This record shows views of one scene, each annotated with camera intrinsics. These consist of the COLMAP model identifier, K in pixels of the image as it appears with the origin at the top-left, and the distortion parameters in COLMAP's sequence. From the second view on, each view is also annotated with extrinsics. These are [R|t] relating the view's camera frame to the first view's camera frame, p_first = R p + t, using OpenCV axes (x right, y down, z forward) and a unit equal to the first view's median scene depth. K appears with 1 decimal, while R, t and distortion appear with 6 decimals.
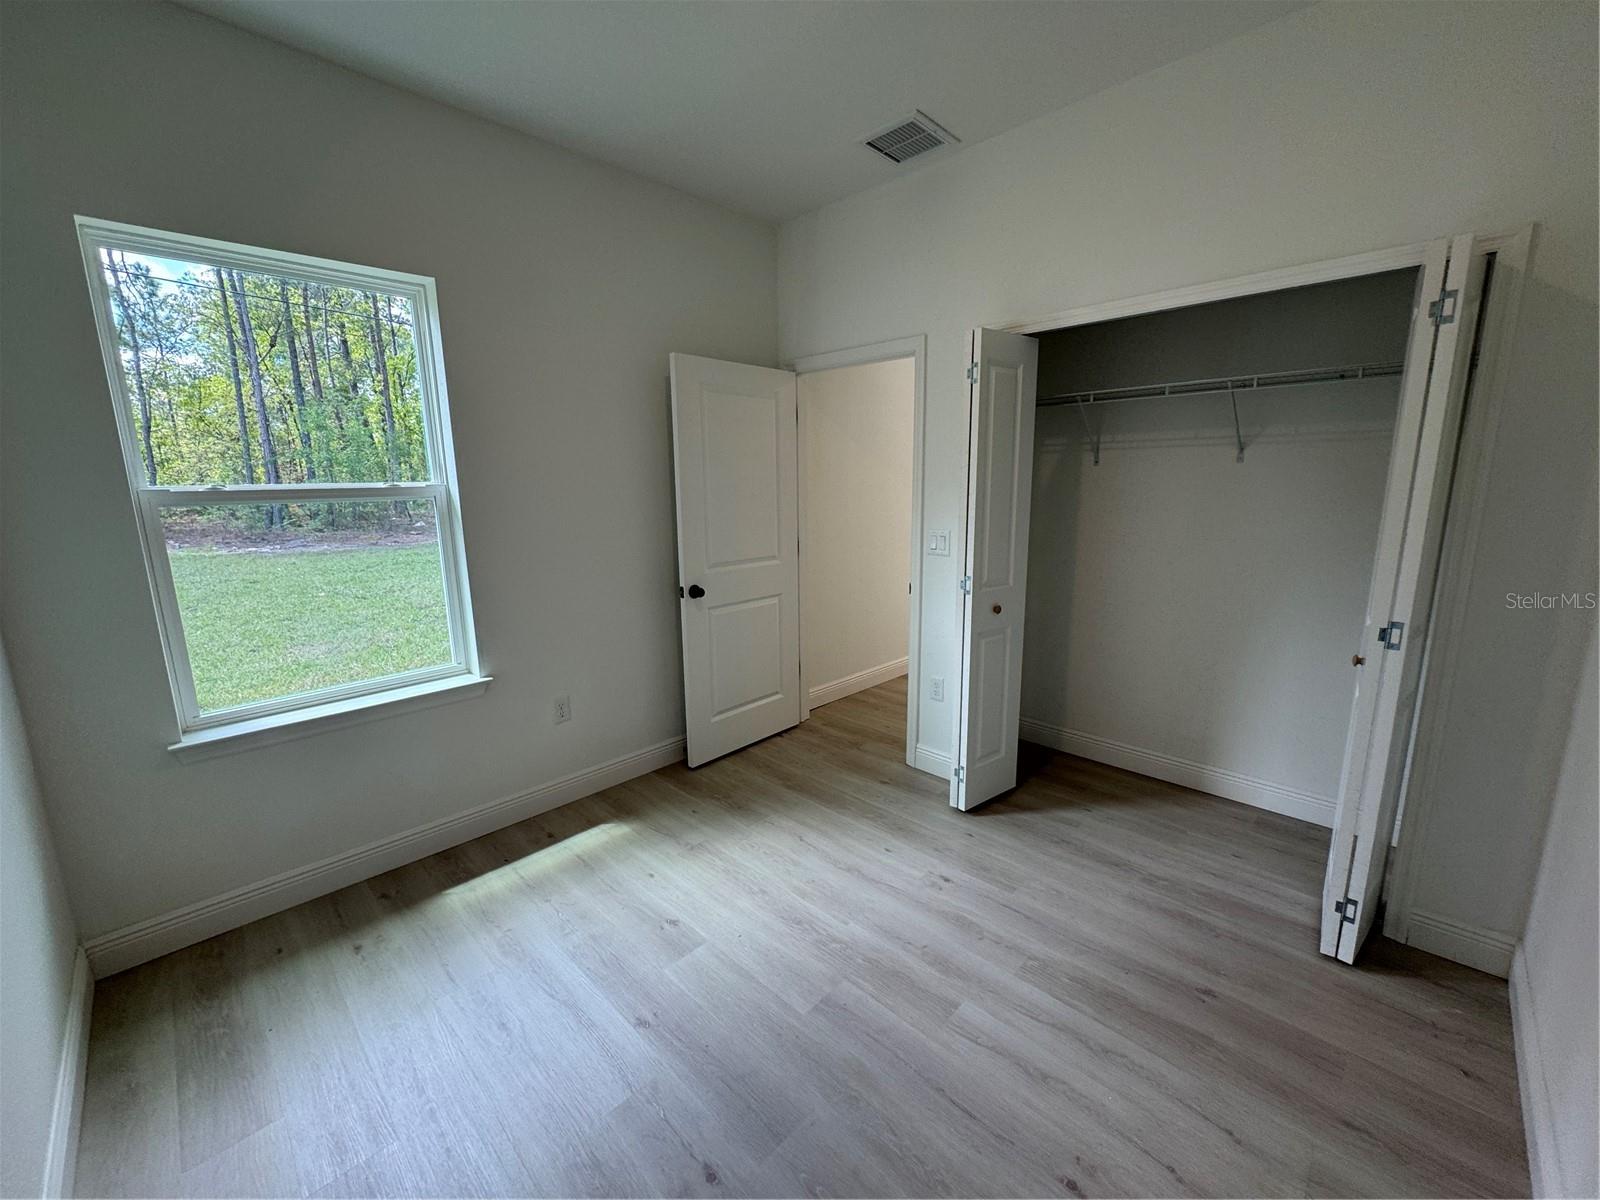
lens RADIAL K [[639.5, 0, 805.6], [0, 639.5, 602.1], [0, 0, 1]] dist [-0.001758, 0.000219]
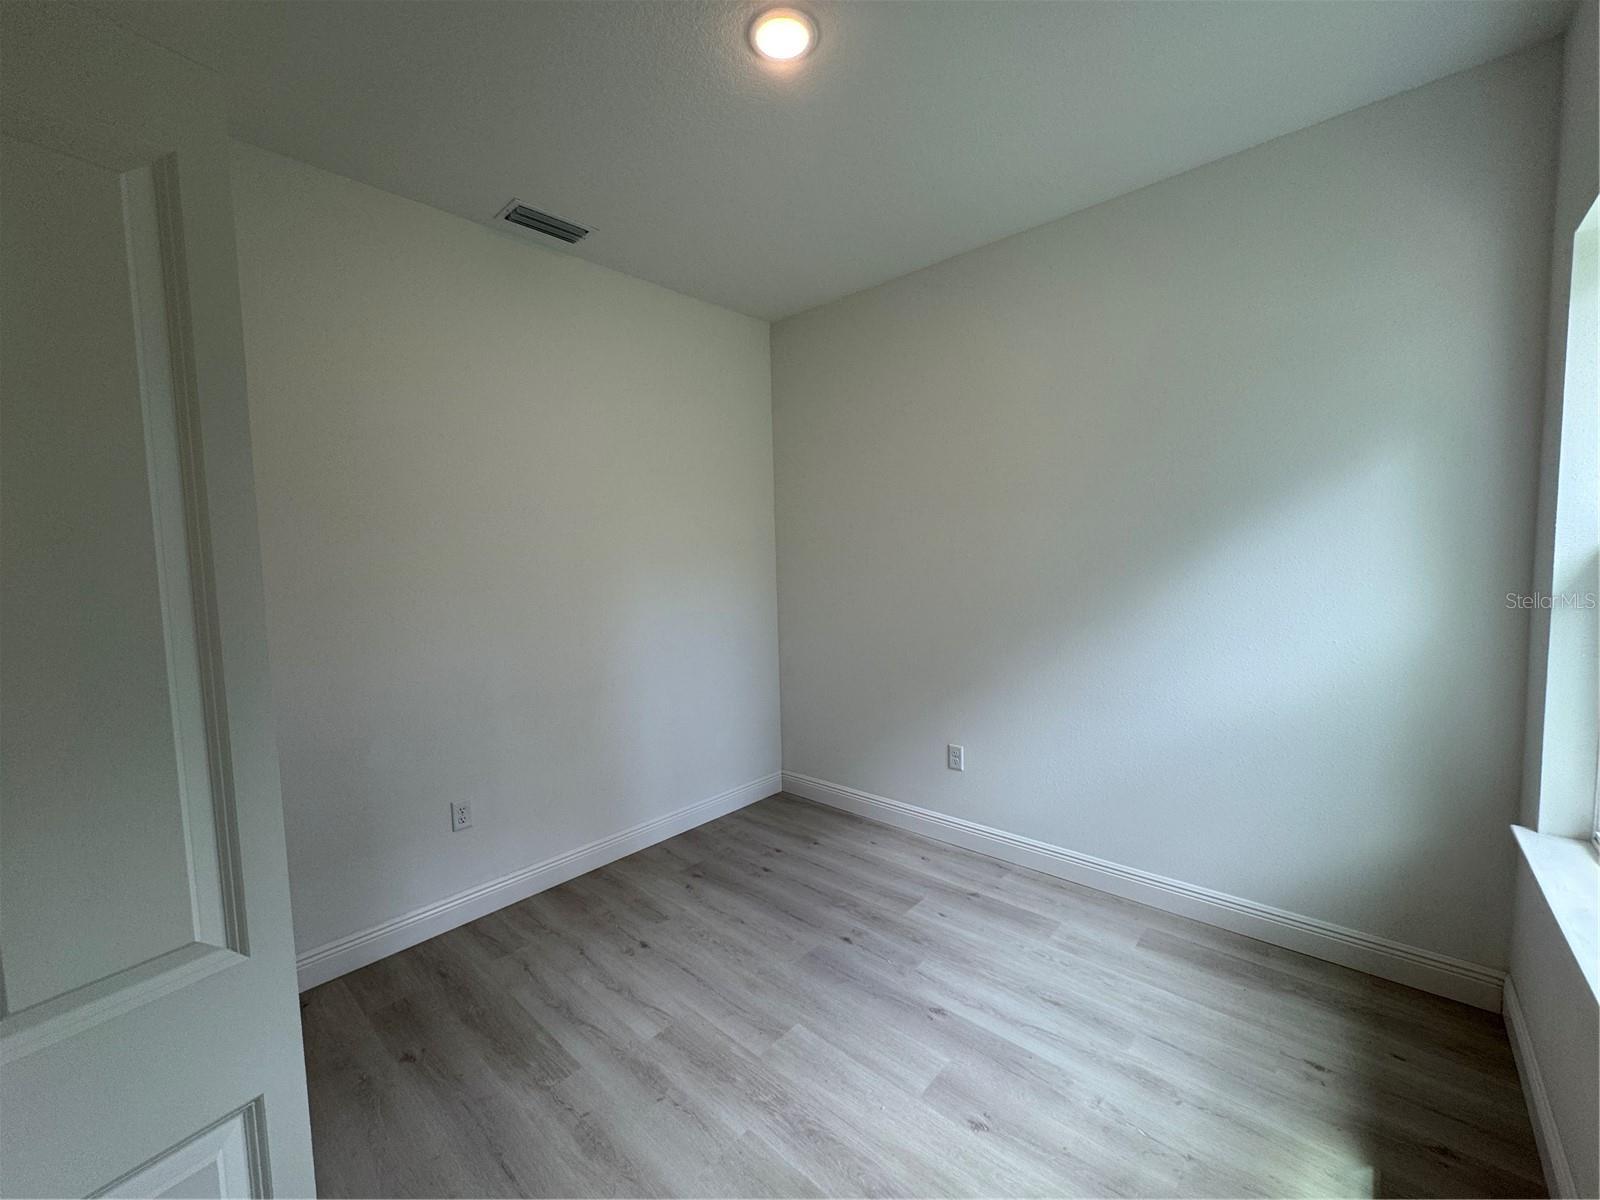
lens RADIAL K [[639.5, 0, 799.5], [0, 639.5, 601.0], [0, 0, 1]] dist [-0.001758, 0.000219]
pose [[-0.998414, 0.042722, -0.036655, 0.004202], [0.031673, 0.964656, 0.261601, -0.377204], [0.046536, 0.260025, -0.964480, 1.969949]]
